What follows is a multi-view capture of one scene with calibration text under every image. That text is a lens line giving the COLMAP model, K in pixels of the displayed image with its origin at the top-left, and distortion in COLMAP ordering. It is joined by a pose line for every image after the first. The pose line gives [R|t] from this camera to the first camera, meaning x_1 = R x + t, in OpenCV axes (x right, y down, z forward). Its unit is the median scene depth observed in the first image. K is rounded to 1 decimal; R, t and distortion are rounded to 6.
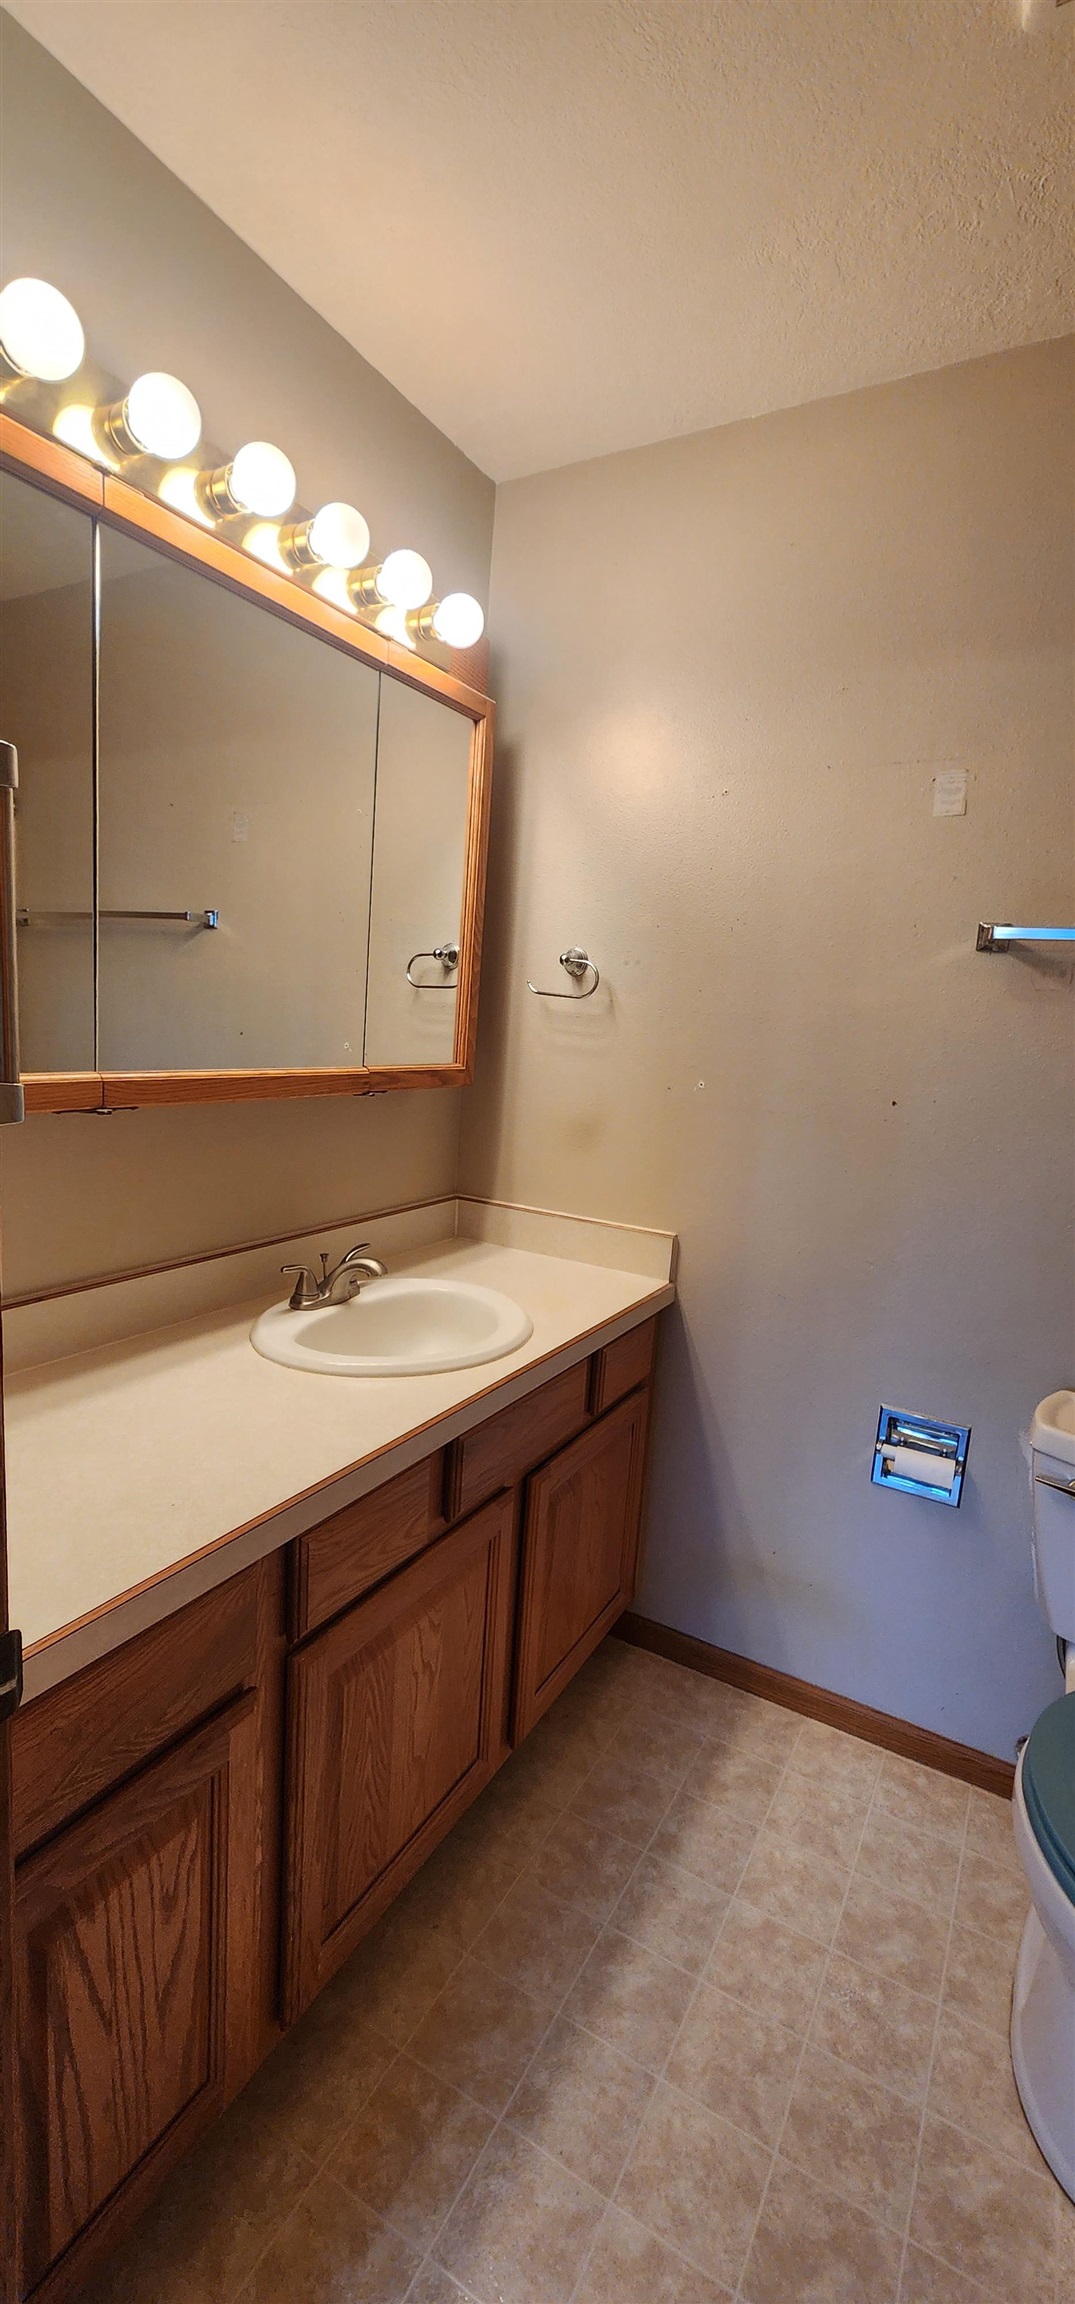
lens RADIAL K [[947.4, 0, 530.0], [0, 947.4, 1165.0], [0, 0, 1]] dist [0.001460, -0.000172]
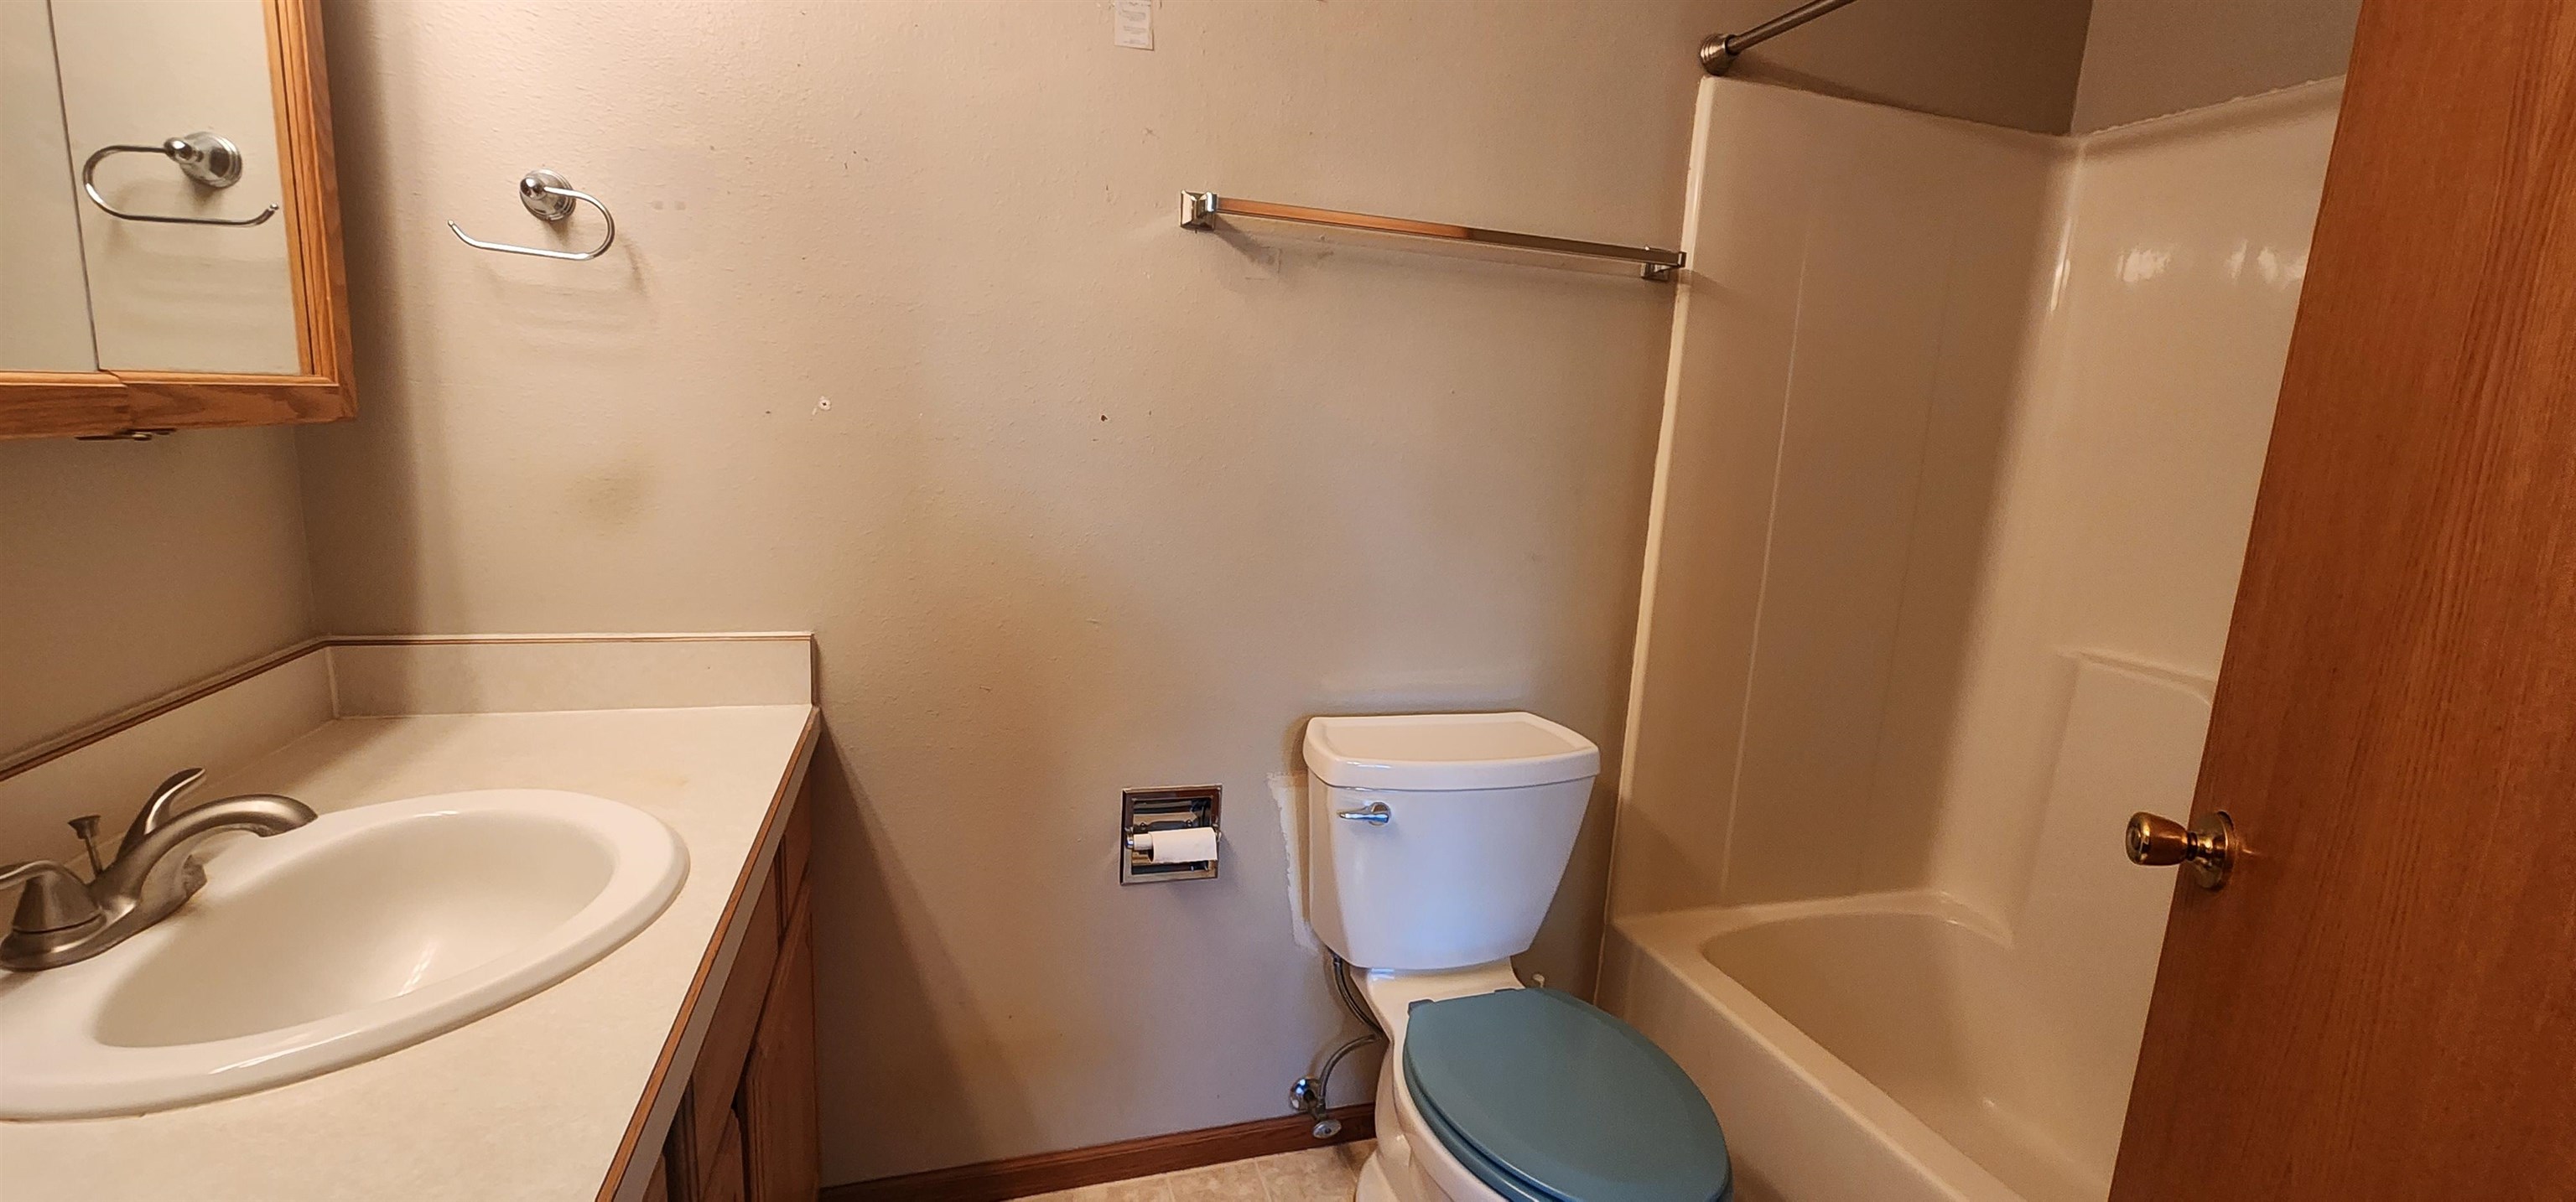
lens RADIAL K [[1059.0, 0, 1296.5], [0, 1059.0, 605.3], [0, 0, 1]] dist [0.001460, -0.000172]
pose [[0.678158, -0.160547, 0.717165, -0.158055], [0.107159, 0.987019, 0.119627, 0.001286], [-0.727062, -0.004275, 0.686559, 0.256650]]
